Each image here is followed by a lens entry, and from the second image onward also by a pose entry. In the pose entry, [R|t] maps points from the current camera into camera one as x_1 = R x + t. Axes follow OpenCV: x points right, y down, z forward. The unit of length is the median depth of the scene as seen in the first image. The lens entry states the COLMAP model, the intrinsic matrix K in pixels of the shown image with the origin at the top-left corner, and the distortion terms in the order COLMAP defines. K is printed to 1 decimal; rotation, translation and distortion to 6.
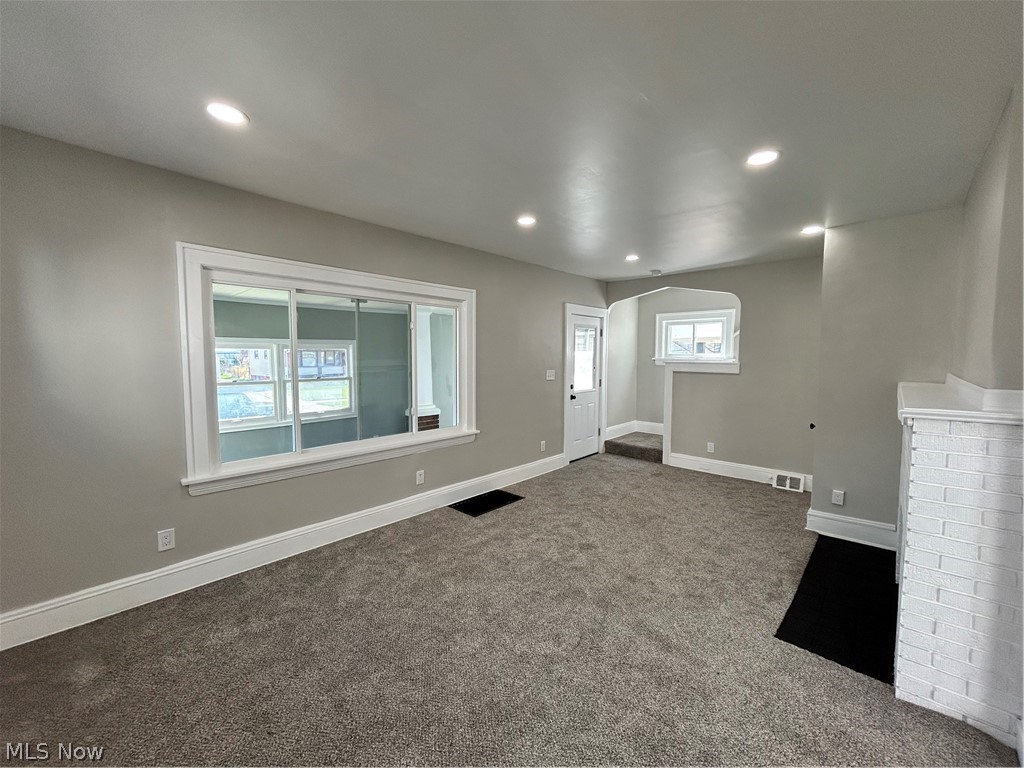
lens RADIAL K [[411.2, 0, 510.7], [0, 411.2, 382.9], [0, 0, 1]] dist [-0.000816, -0.000476]
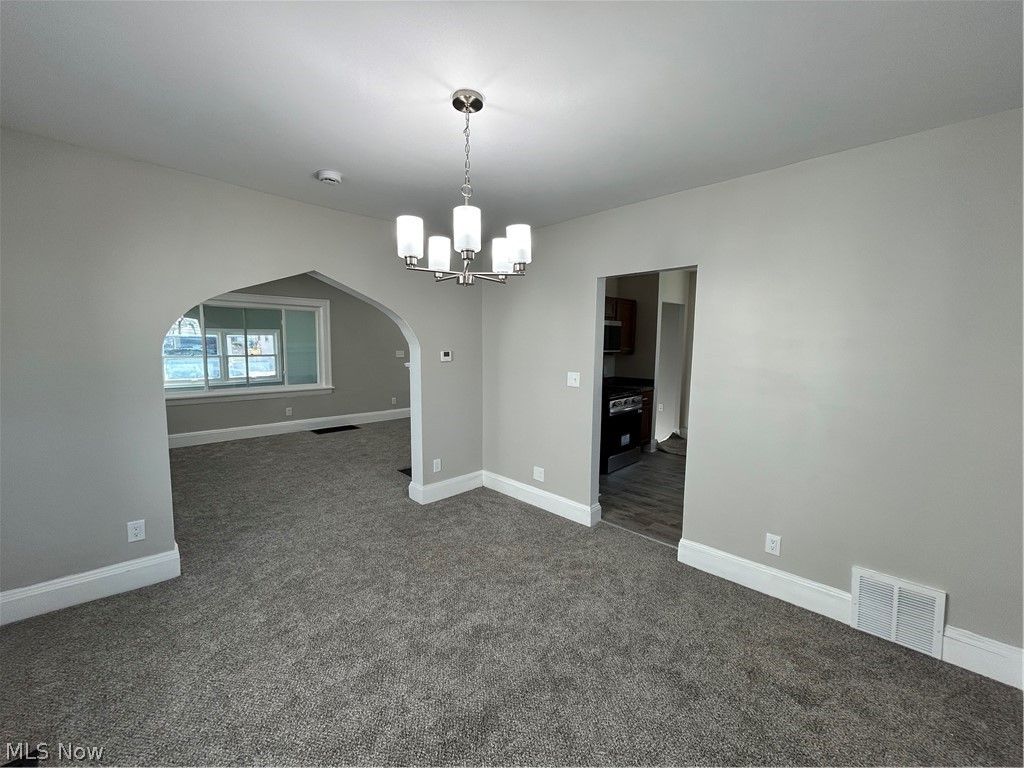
lens RADIAL K [[411.2, 0, 514.9], [0, 411.2, 381.9], [0, 0, 1]] dist [-0.000816, -0.000476]
pose [[0.999322, 0.014461, -0.033869, 0.637068], [-0.013373, 0.999395, 0.032114, 0.032126], [0.034313, -0.031639, 0.998910, -0.550693]]
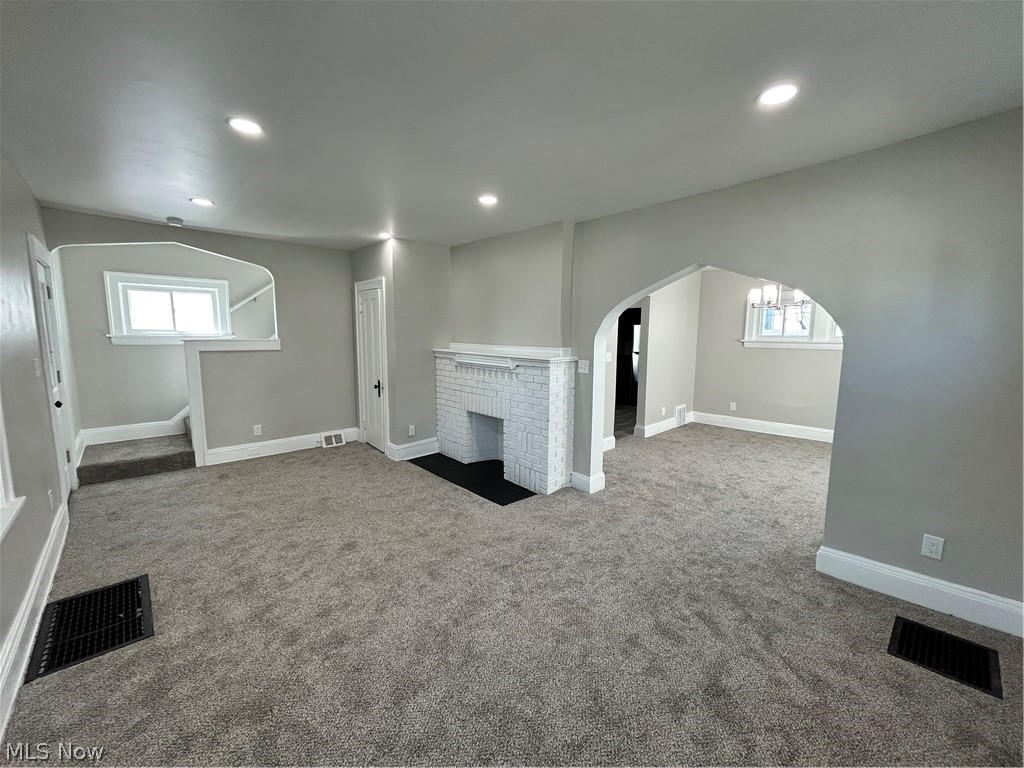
lens RADIAL K [[411.2, 0, 510.3], [0, 411.2, 385.6], [0, 0, 1]] dist [-0.000816, -0.000476]
pose [[0.083634, -0.128256, 0.988208, -0.436643], [0.061019, 0.990481, 0.123387, -0.028152], [-0.994627, 0.049980, 0.090664, 0.381153]]
